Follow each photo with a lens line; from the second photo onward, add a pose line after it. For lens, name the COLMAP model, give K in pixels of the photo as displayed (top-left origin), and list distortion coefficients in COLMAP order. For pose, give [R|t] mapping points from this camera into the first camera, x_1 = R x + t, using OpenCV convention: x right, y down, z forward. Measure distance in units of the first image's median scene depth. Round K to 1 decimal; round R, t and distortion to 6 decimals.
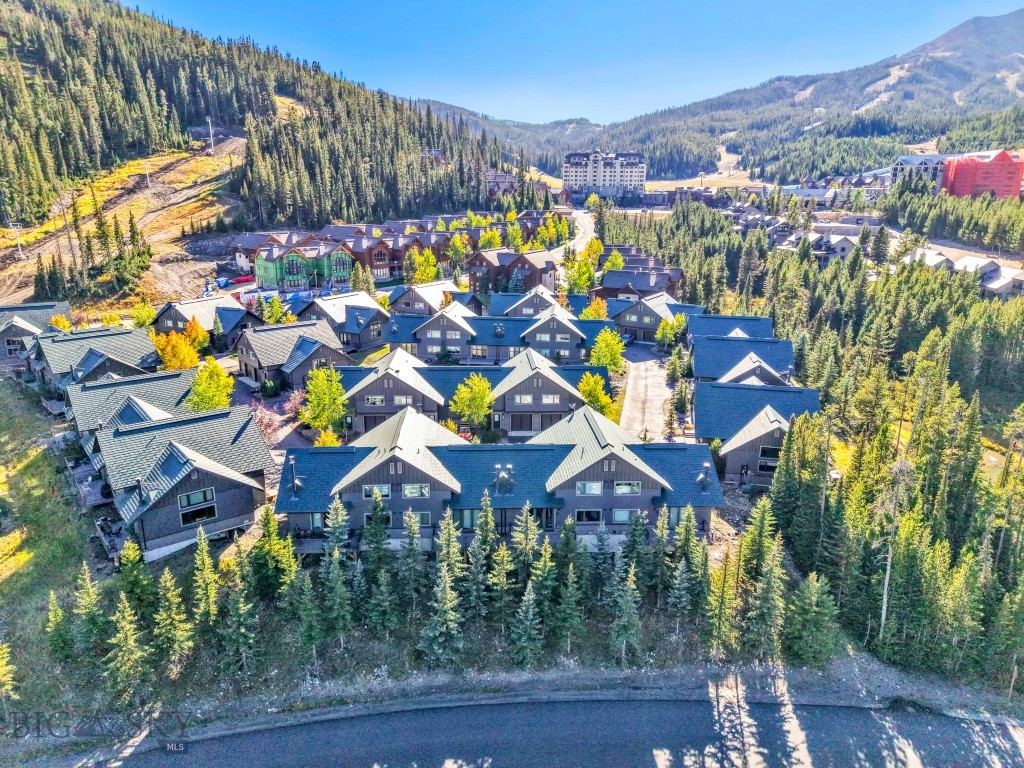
lens RADIAL K [[681.7, 0, 512.0], [0, 681.7, 384.0], [0, 0, 1]] dist [0.037313, -0.033692]
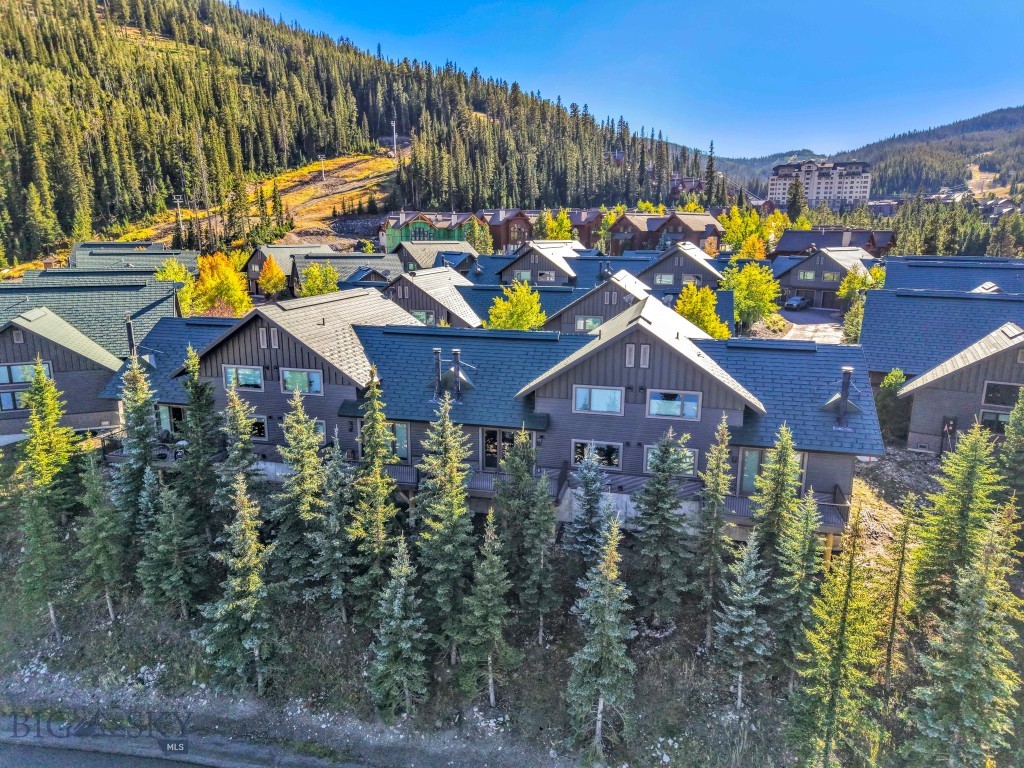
lens RADIAL K [[681.7, 0, 512.0], [0, 681.7, 384.0], [0, 0, 1]] dist [0.037313, -0.033692]
pose [[0.957354, 0.057526, -0.283134, 0.049327], [-0.073155, 0.996308, -0.044933, 0.042214], [0.279504, 0.063729, 0.958027, 0.118172]]
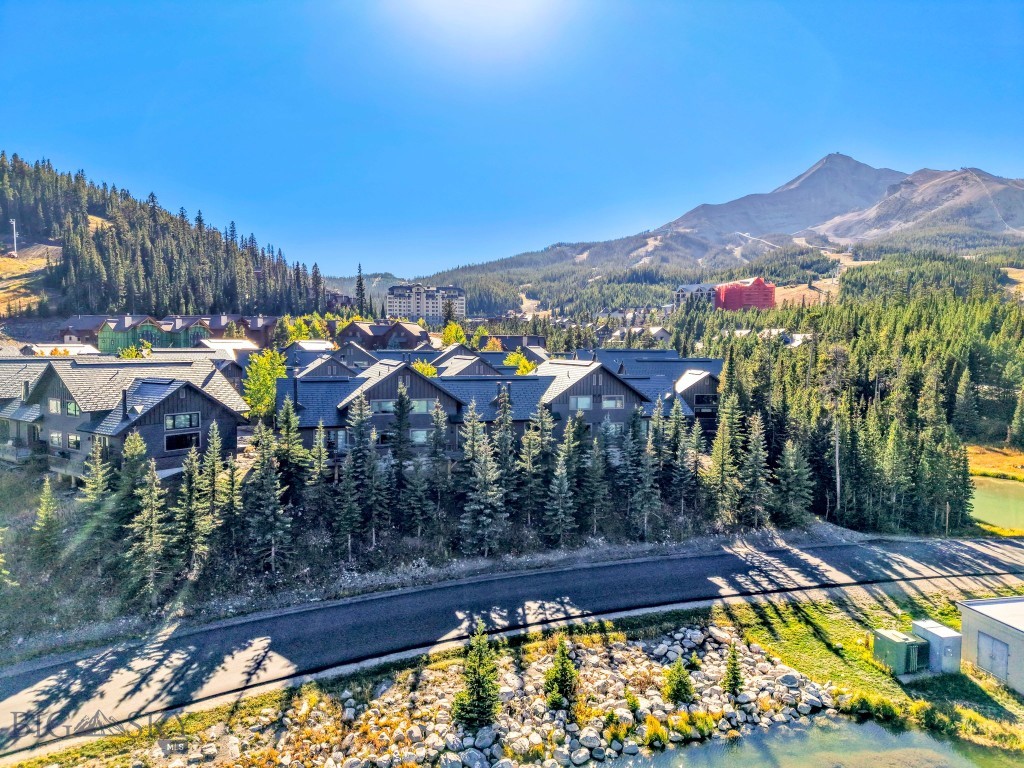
lens RADIAL K [[681.7, 0, 512.0], [0, 681.7, 384.0], [0, 0, 1]] dist [0.037313, -0.033692]
pose [[0.961182, -0.020754, 0.275135, -0.070873], [0.079095, 0.976042, -0.202696, 0.082940], [-0.264336, 0.216589, 0.939795, 0.004042]]
